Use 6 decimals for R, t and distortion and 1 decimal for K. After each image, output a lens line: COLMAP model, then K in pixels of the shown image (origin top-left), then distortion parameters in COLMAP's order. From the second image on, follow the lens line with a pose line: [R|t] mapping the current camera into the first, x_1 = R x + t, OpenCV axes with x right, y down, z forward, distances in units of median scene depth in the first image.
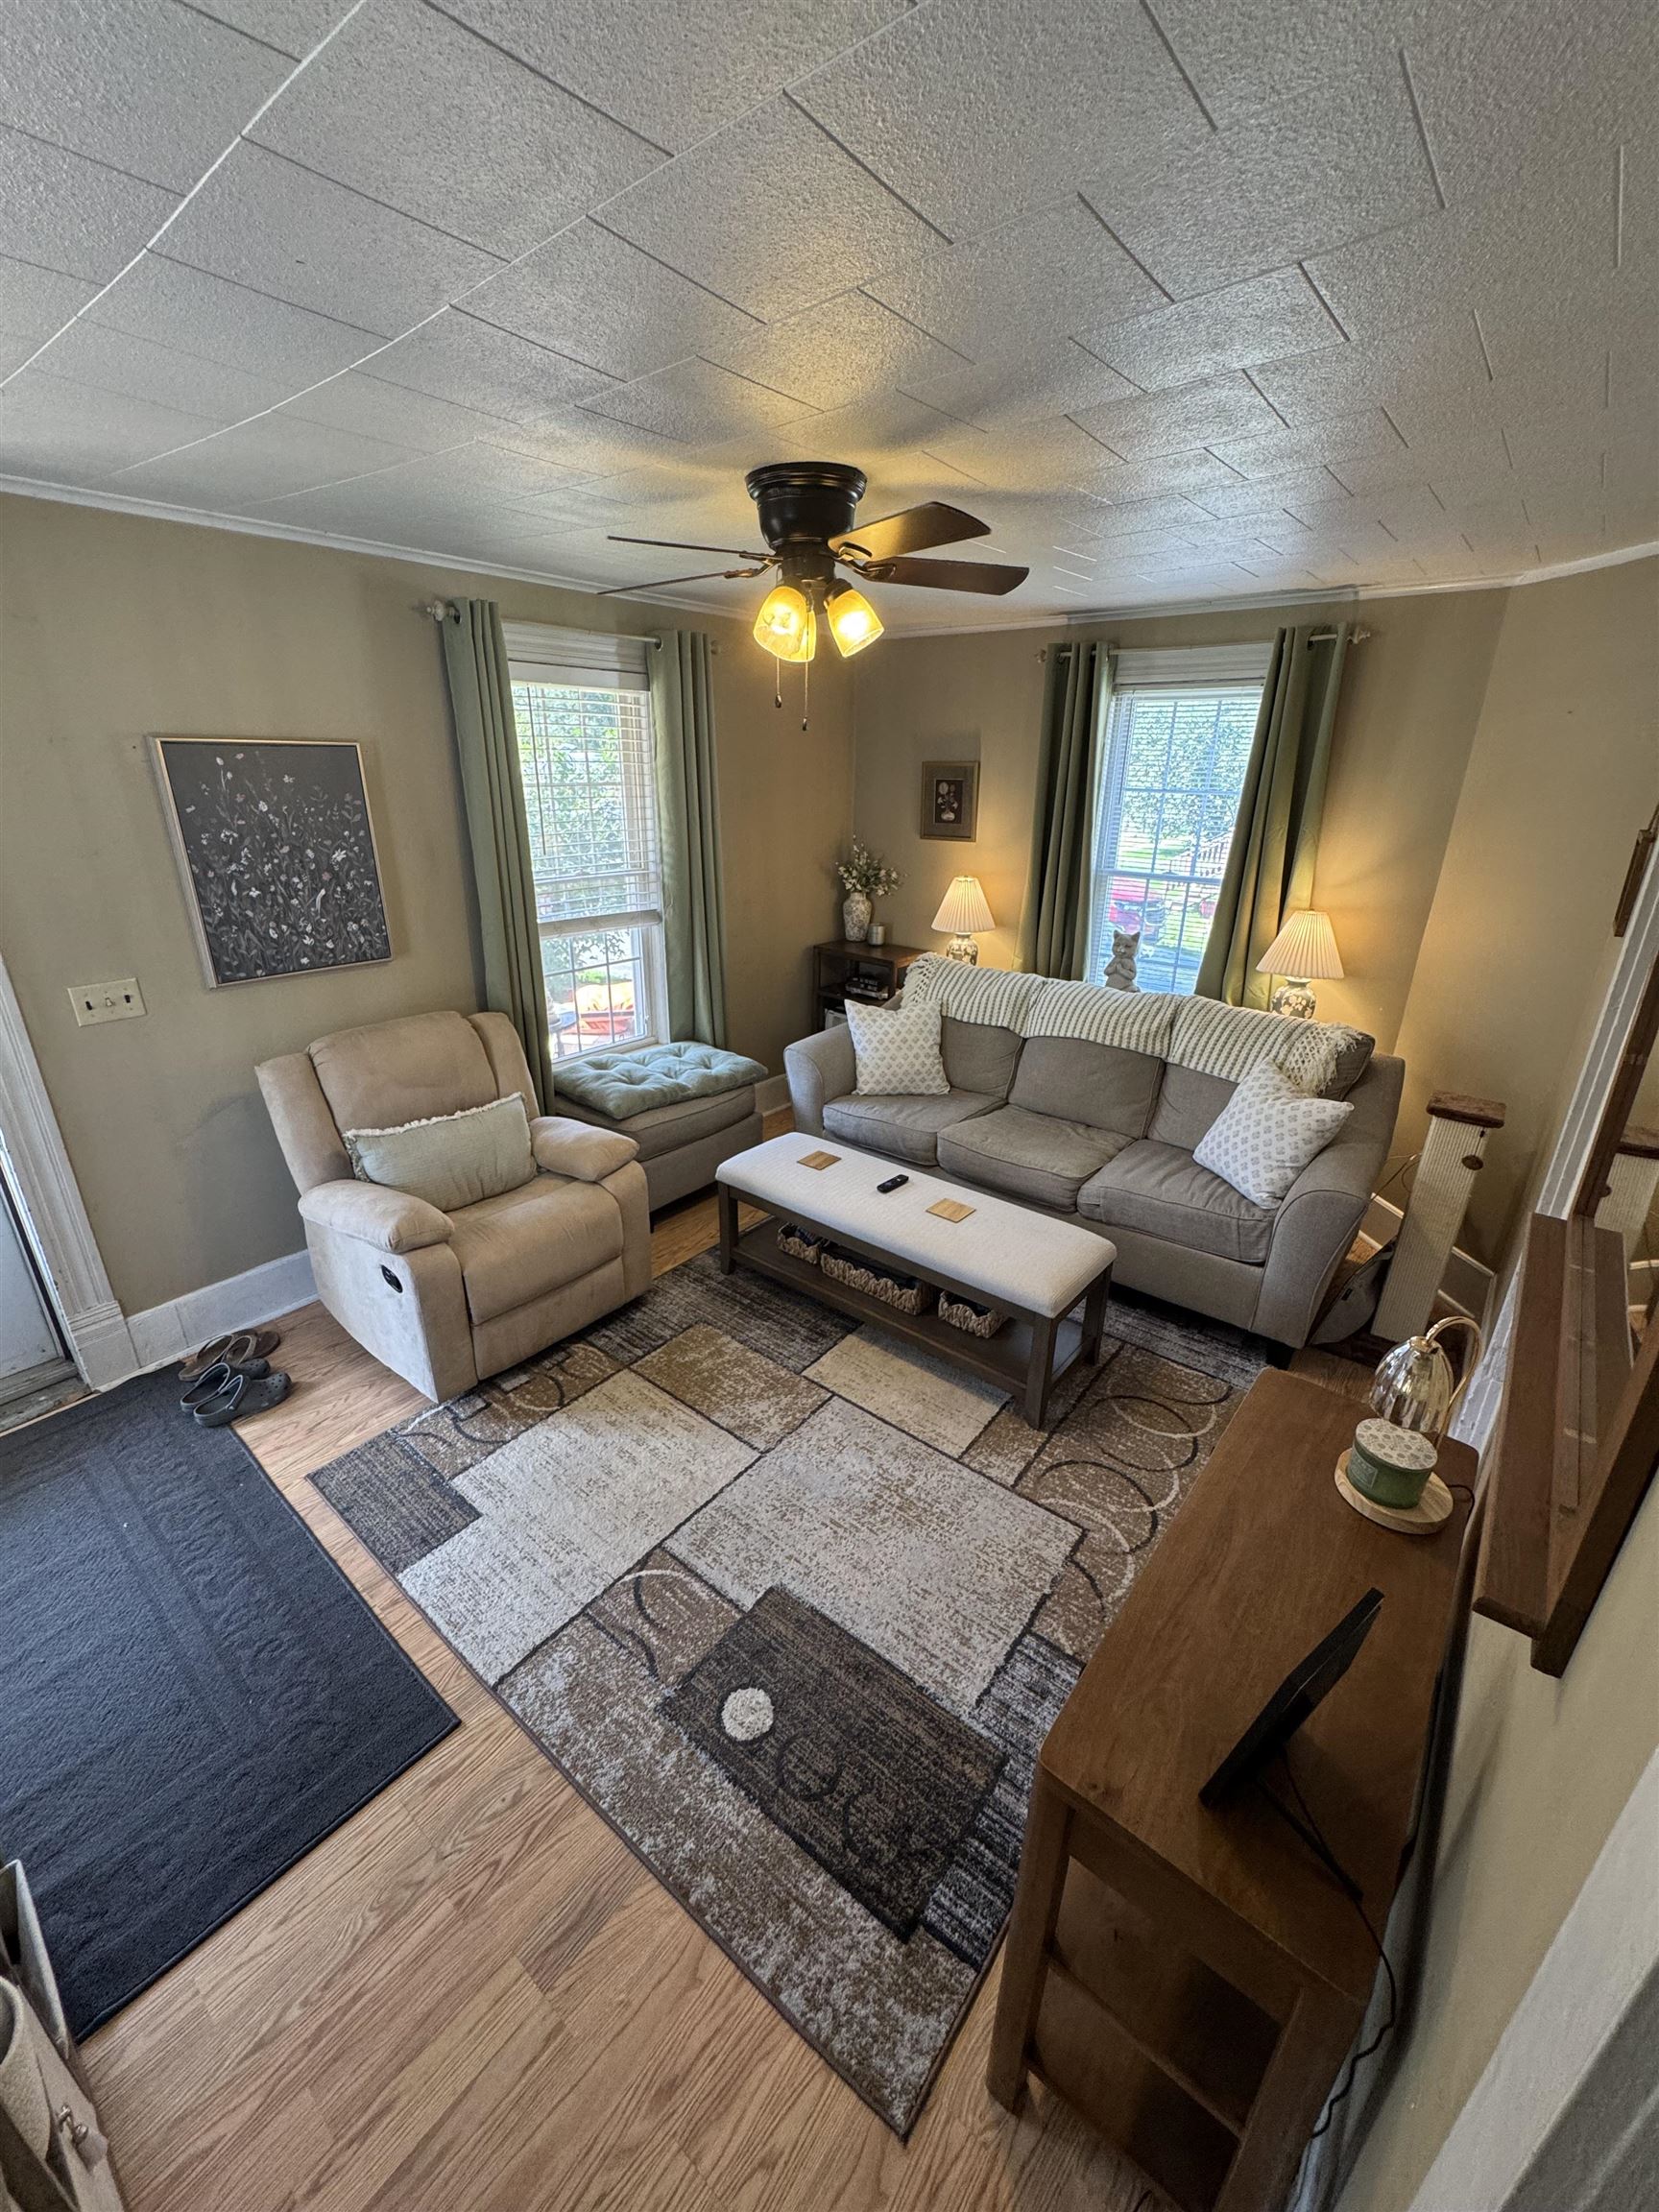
lens RADIAL K [[886.4, 0, 829.5], [0, 886.4, 1106.0], [0, 0, 1]] dist [-0.001882, 0.000160]
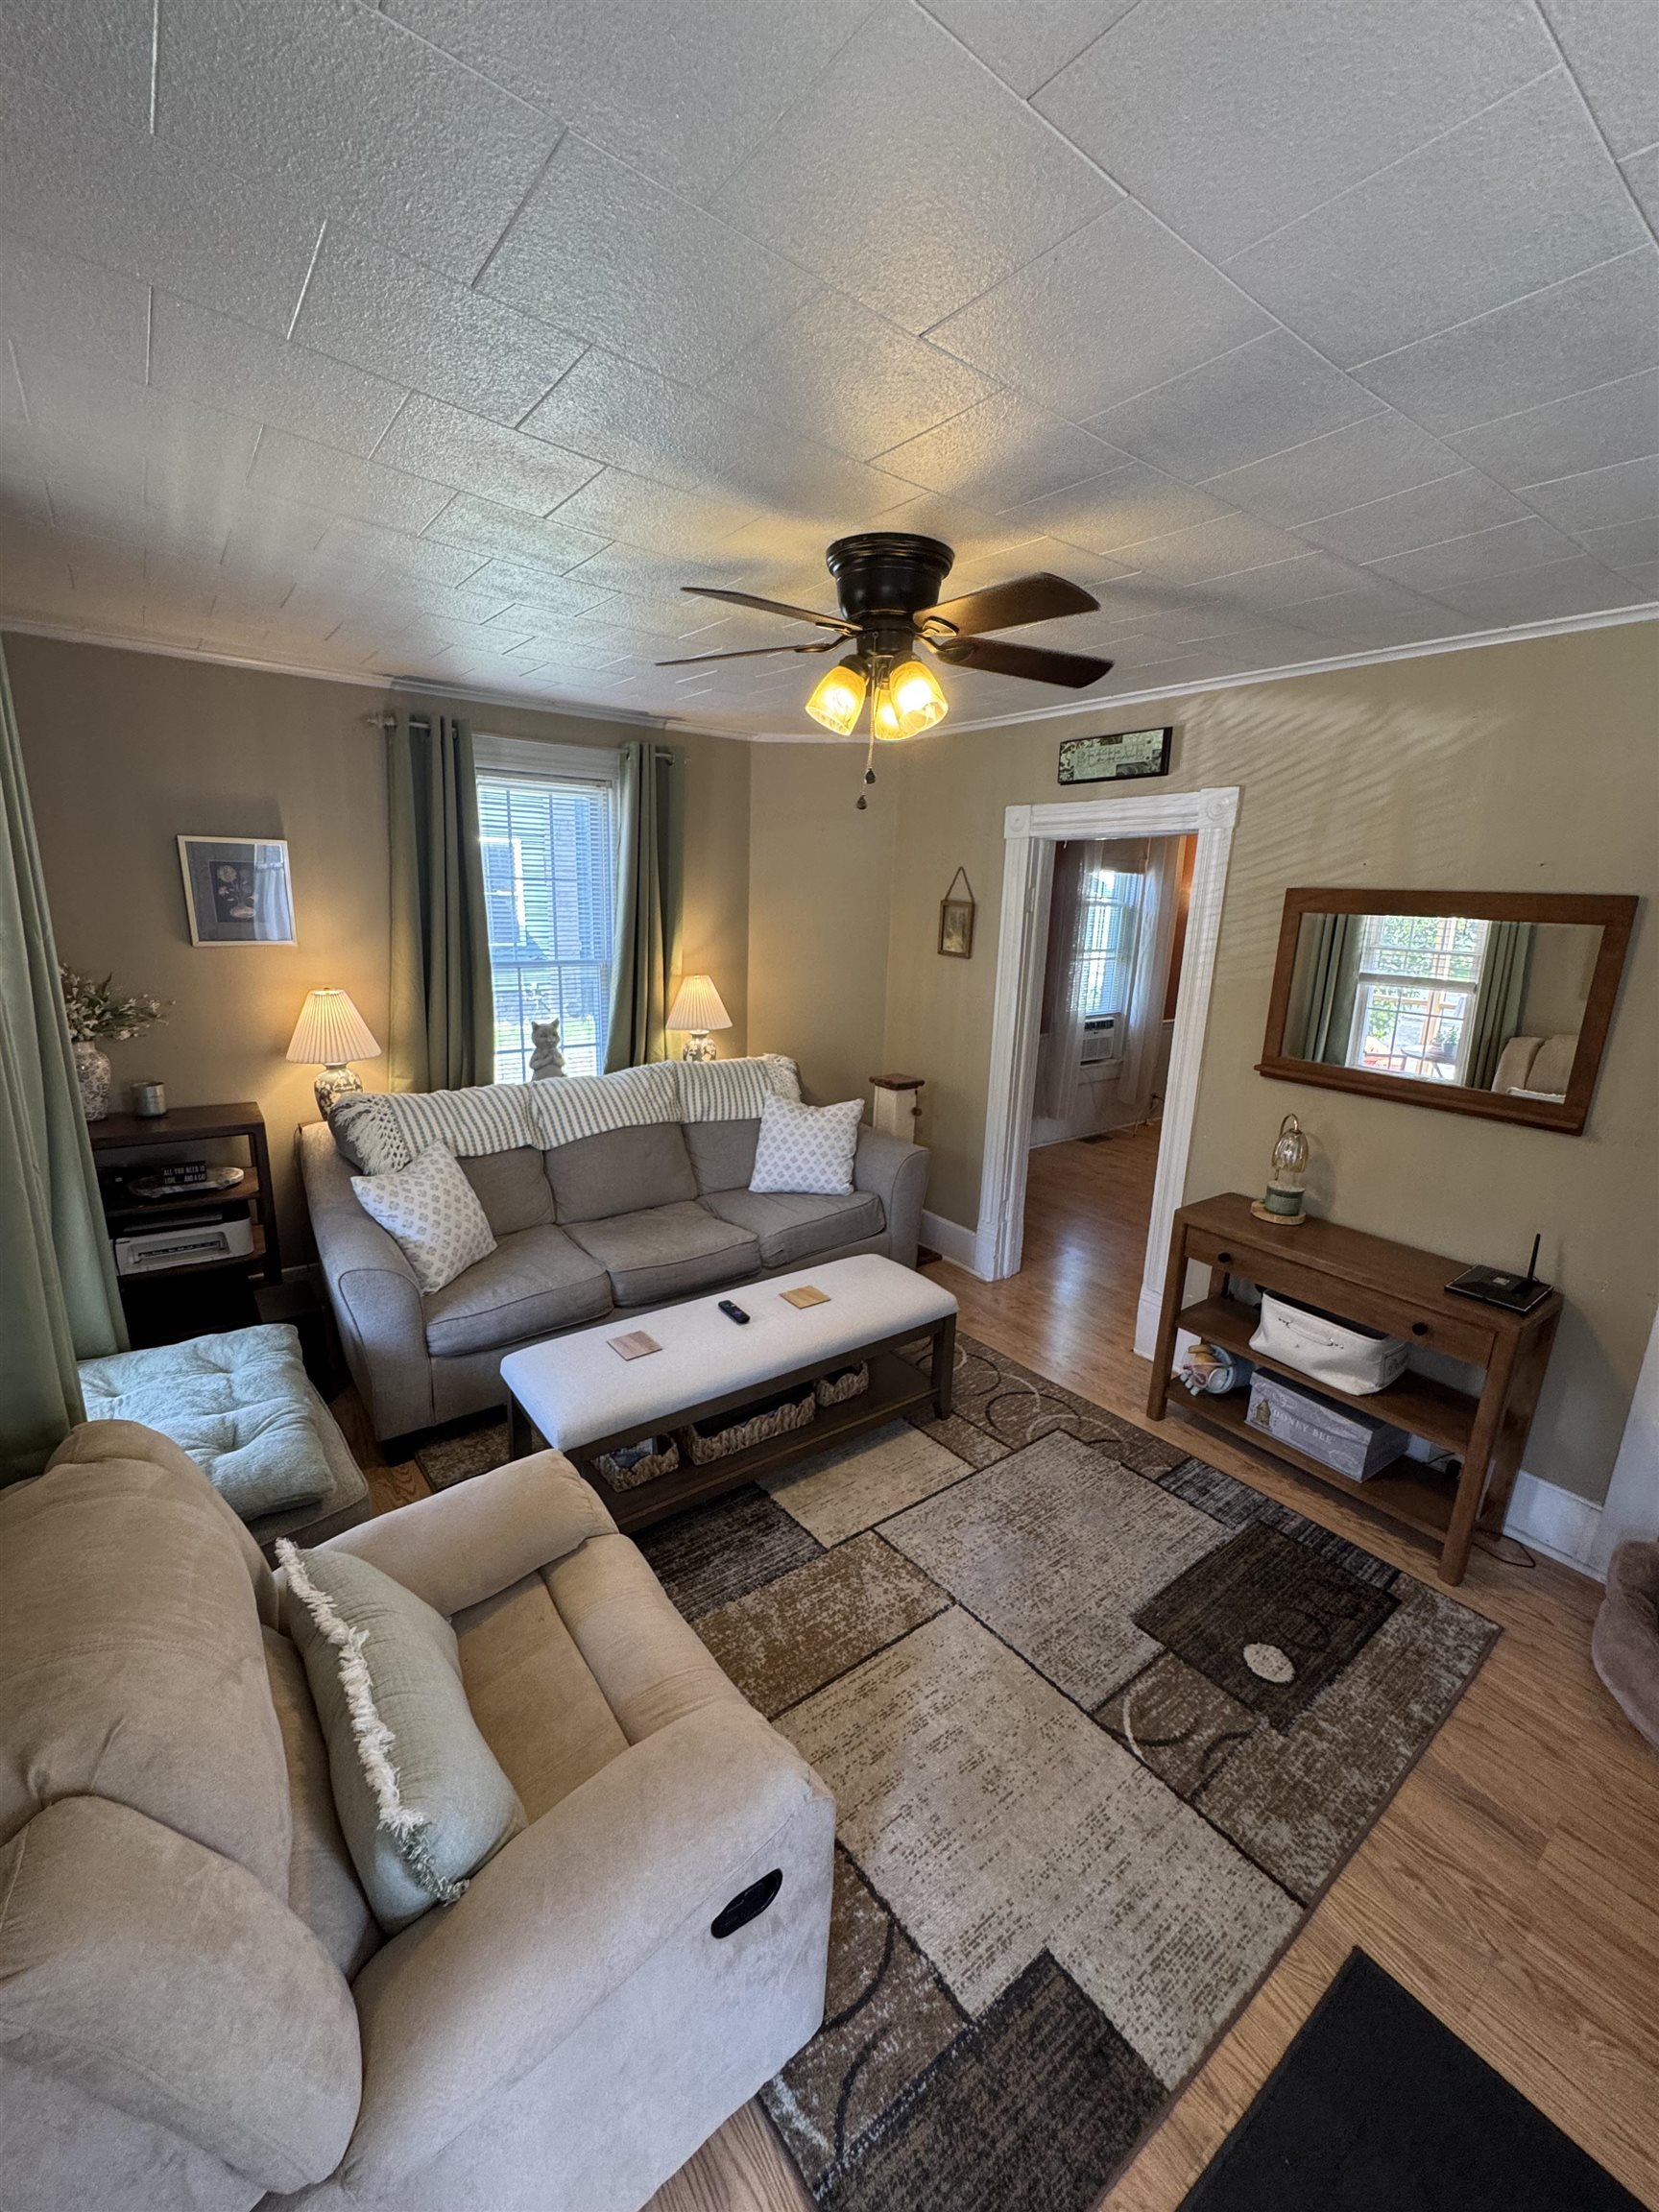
lens RADIAL K [[886.4, 0, 829.5], [0, 886.4, 1106.0], [0, 0, 1]] dist [-0.001882, 0.000160]
pose [[0.234406, -0.238414, 0.942450, -0.932203], [0.324830, 0.932948, 0.155218, -0.284127], [-0.916264, 0.269752, 0.296133, 0.814492]]
